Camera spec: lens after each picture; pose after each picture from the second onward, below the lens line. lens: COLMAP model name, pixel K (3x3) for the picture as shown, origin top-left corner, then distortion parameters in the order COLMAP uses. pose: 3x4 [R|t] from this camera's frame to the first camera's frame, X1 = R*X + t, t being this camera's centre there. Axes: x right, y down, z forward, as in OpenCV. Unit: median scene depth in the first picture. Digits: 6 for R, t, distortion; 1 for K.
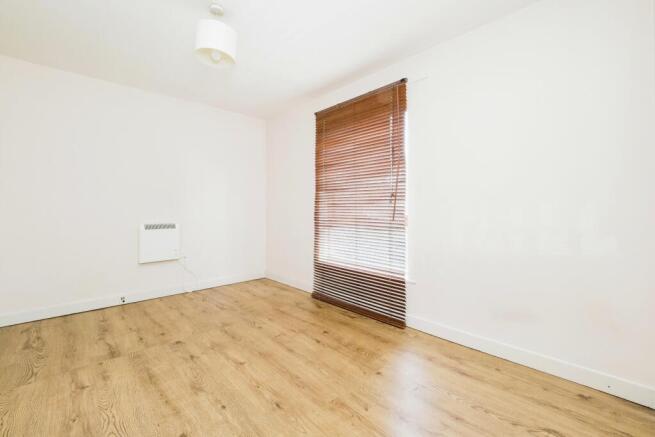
lens RADIAL K [[277.2, 0, 325.6], [0, 277.2, 216.2], [0, 0, 1]] dist [-0.012510, -0.000966]
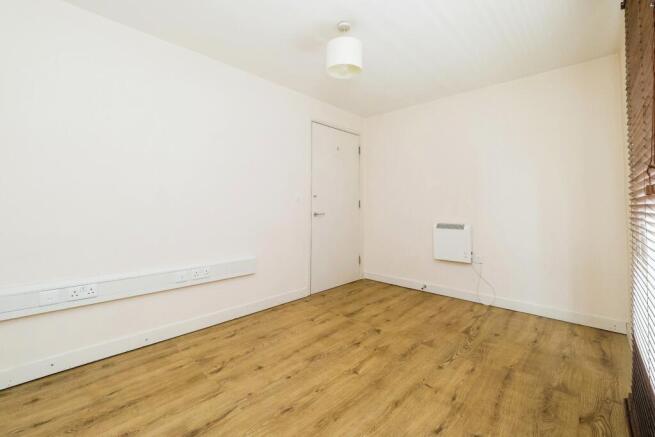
lens RADIAL K [[277.2, 0, 326.2], [0, 277.2, 216.3], [0, 0, 1]] dist [-0.012510, -0.000966]
pose [[0.089046, 0.036532, -0.995357, 0.561669], [-0.035669, 0.998803, 0.033468, -0.025844], [0.995389, 0.032523, 0.090243, 0.734877]]
